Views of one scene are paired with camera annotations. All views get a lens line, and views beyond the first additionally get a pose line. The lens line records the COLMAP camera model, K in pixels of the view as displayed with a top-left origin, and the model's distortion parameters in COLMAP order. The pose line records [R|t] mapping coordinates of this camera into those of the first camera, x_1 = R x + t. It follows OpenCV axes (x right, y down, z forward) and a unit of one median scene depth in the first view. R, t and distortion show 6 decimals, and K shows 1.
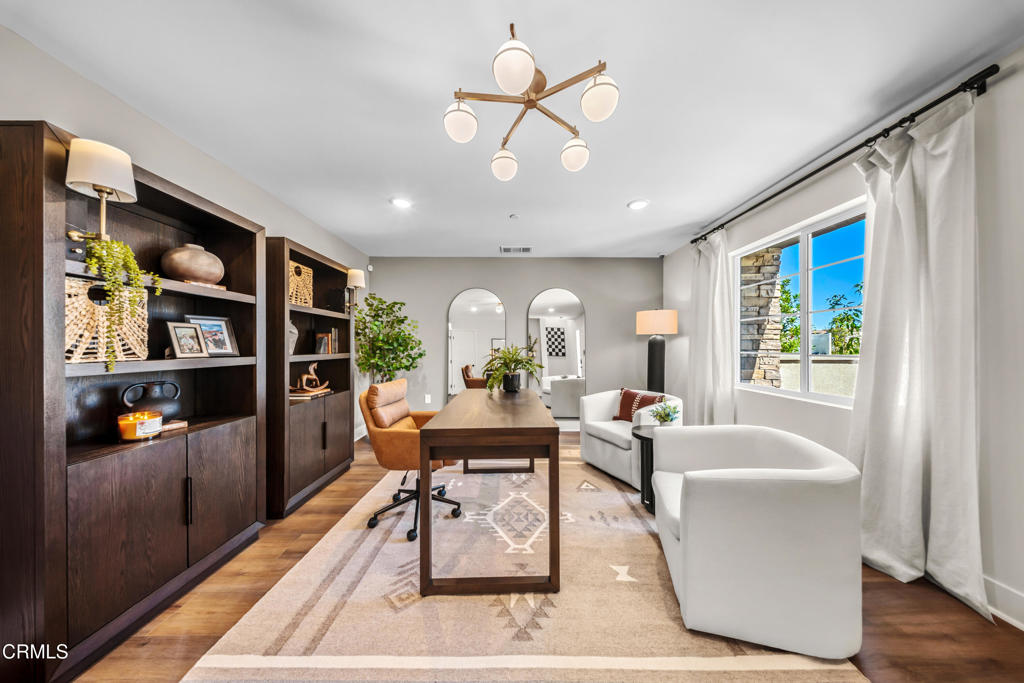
lens RADIAL K [[302.9, 0, 512.9], [0, 302.9, 344.8], [0, 0, 1]] dist [0.000245, 0.000003]
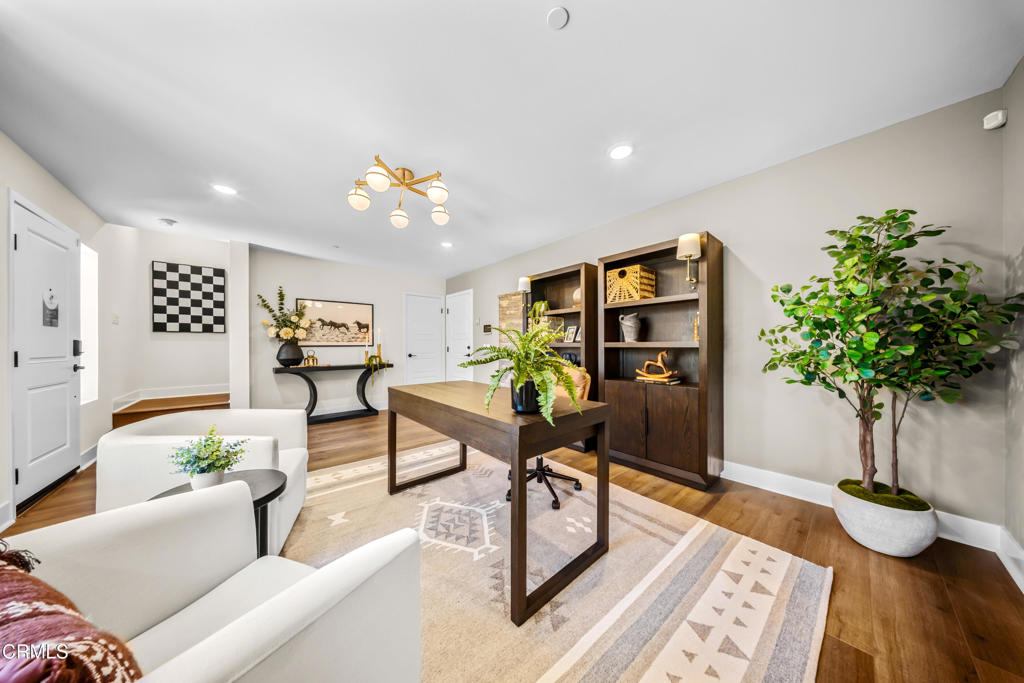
lens RADIAL K [[302.9, 0, 512.6], [0, 302.9, 346.8], [0, 0, 1]] dist [0.000245, 0.000003]
pose [[-0.766139, 0.004065, -0.642662, 0.434244], [0.006516, 0.999978, -0.001443, 0.052594], [0.642642, -0.005293, -0.766149, 1.708077]]
